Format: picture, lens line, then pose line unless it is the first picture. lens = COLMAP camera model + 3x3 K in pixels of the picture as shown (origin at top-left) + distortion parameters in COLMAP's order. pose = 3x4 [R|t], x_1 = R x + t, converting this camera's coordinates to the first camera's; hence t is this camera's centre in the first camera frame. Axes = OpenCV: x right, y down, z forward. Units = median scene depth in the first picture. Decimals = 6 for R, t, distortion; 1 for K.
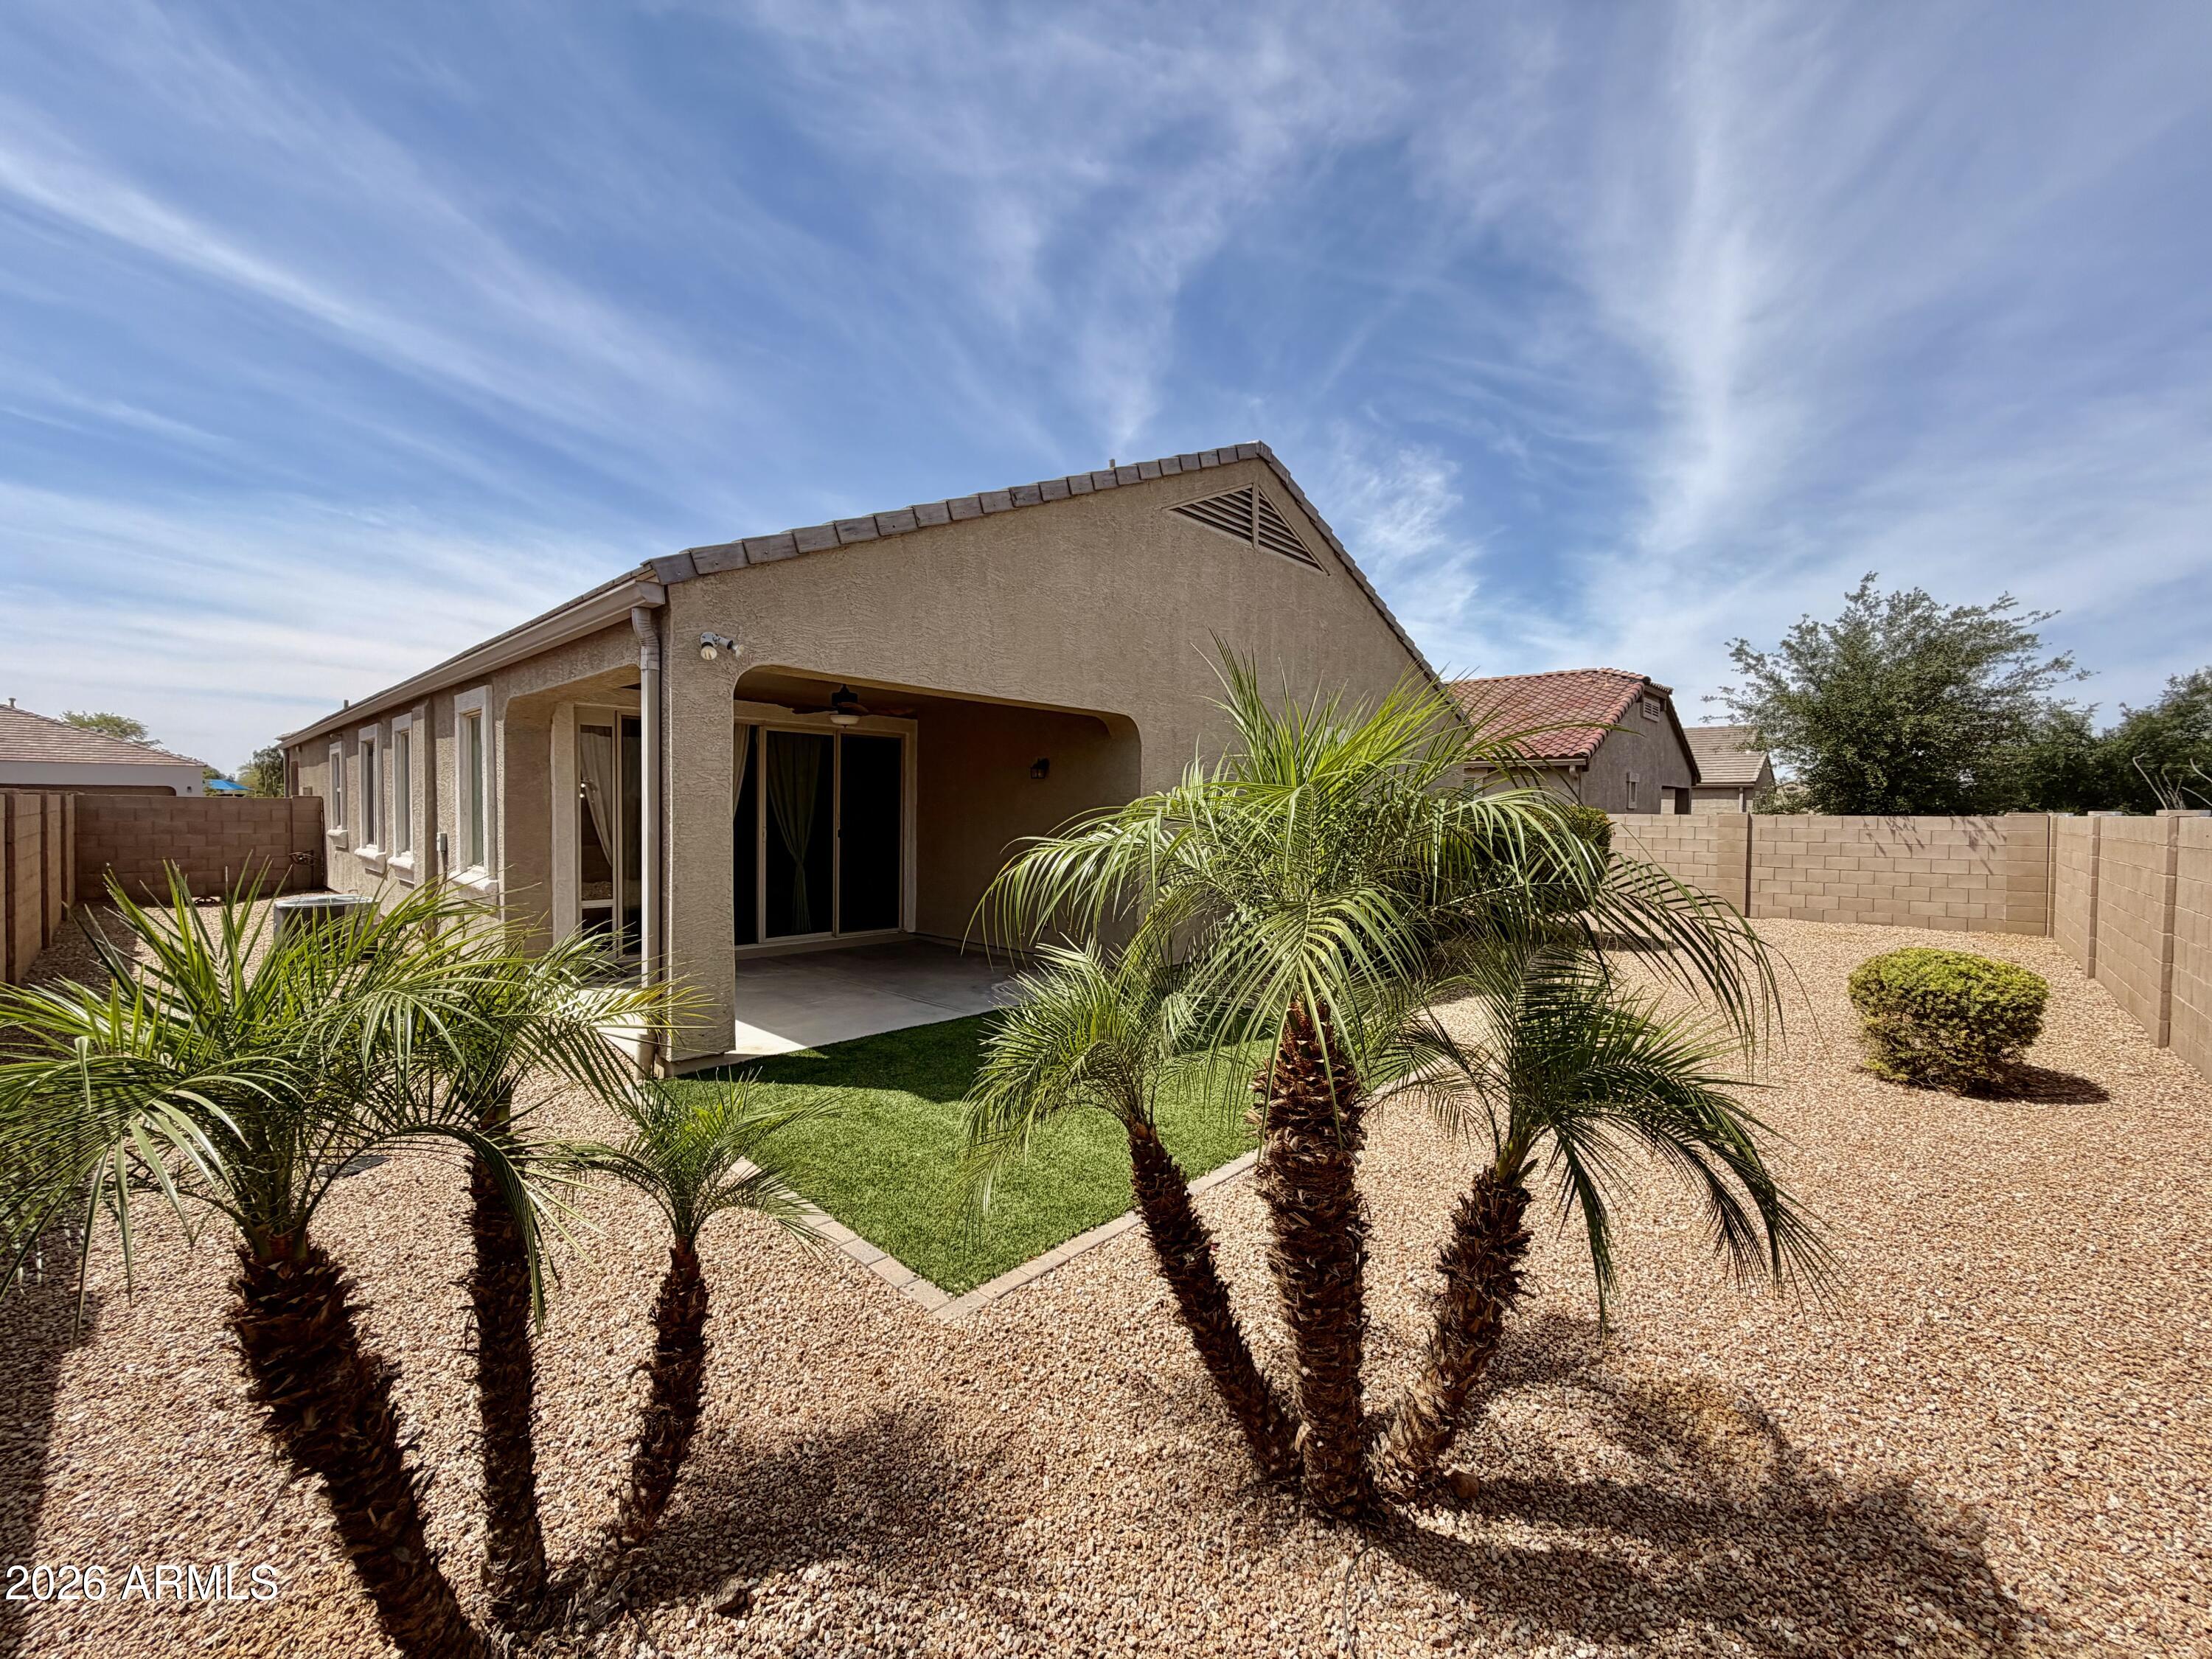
lens RADIAL K [[880.7, 0, 1100.2], [0, 880.7, 828.6], [0, 0, 1]] dist [-0.001695, 0.000261]
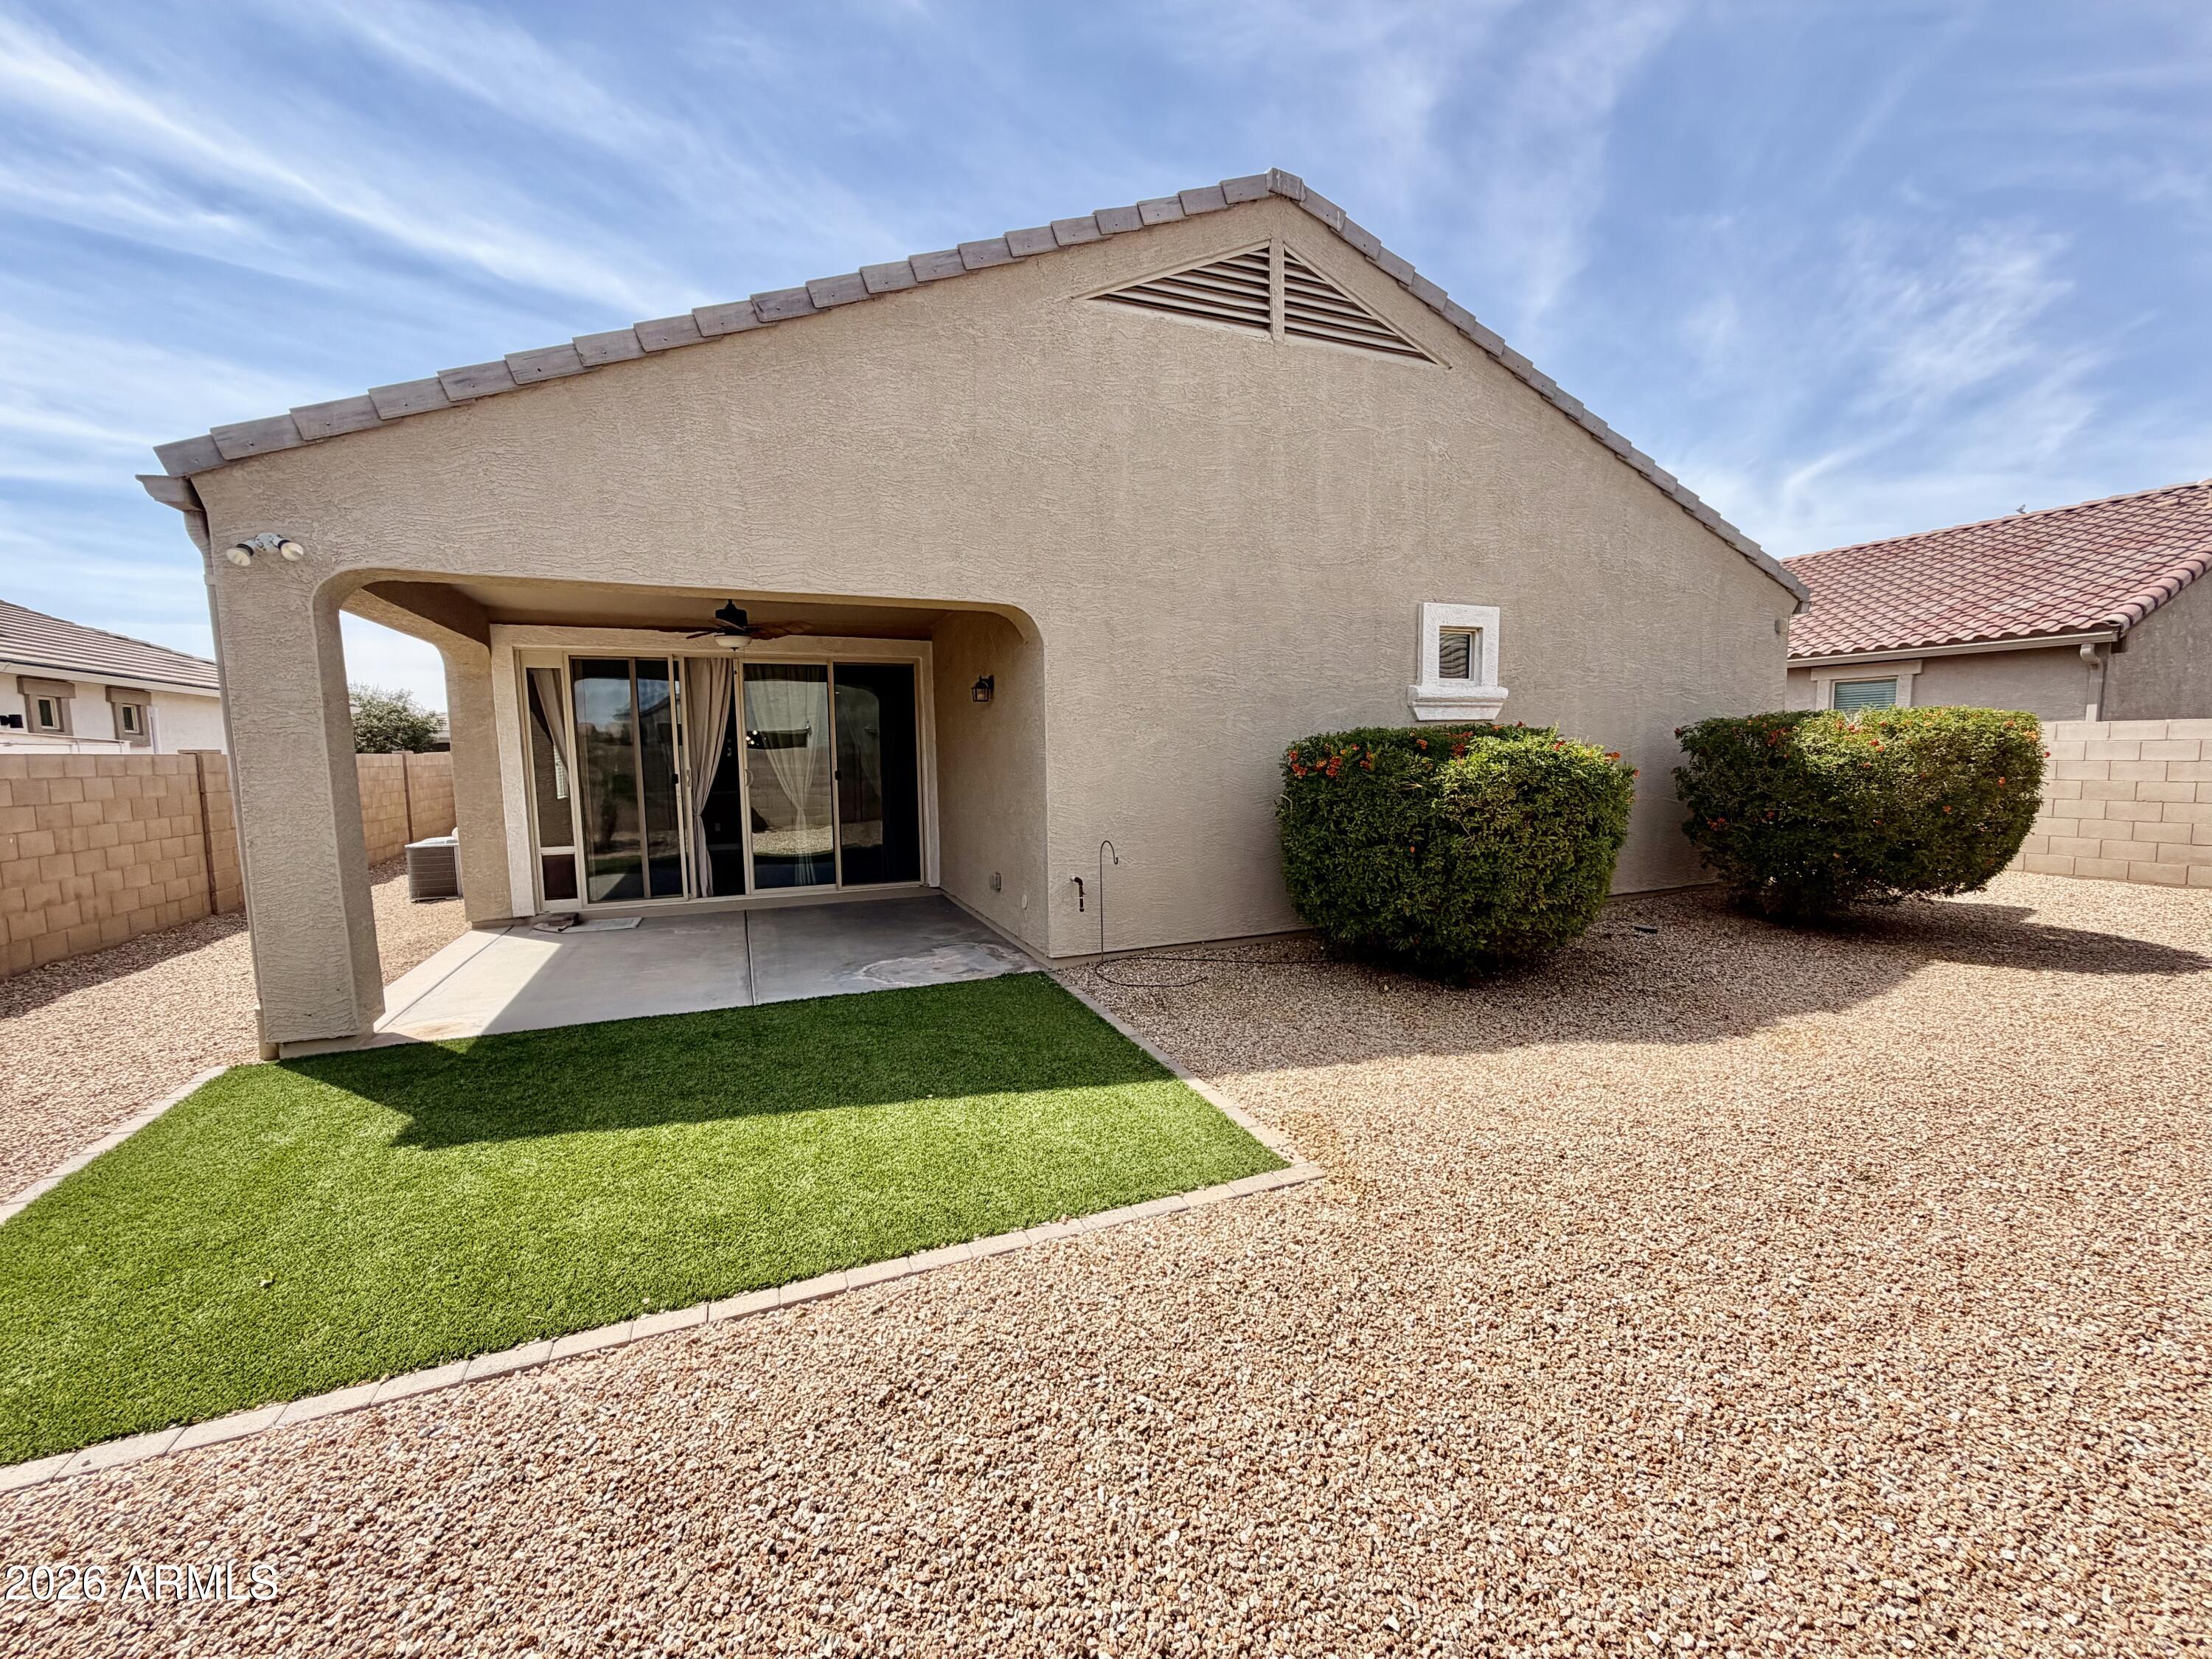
lens RADIAL K [[882.6, 0, 1106.0], [0, 882.6, 829.5], [0, 0, 1]] dist [0.001583, -0.000114]
pose [[0.909639, 0.011431, -0.415241, 0.674098], [0.017553, 0.997671, 0.065918, 0.013037], [0.415028, -0.067250, 0.907320, 0.616200]]
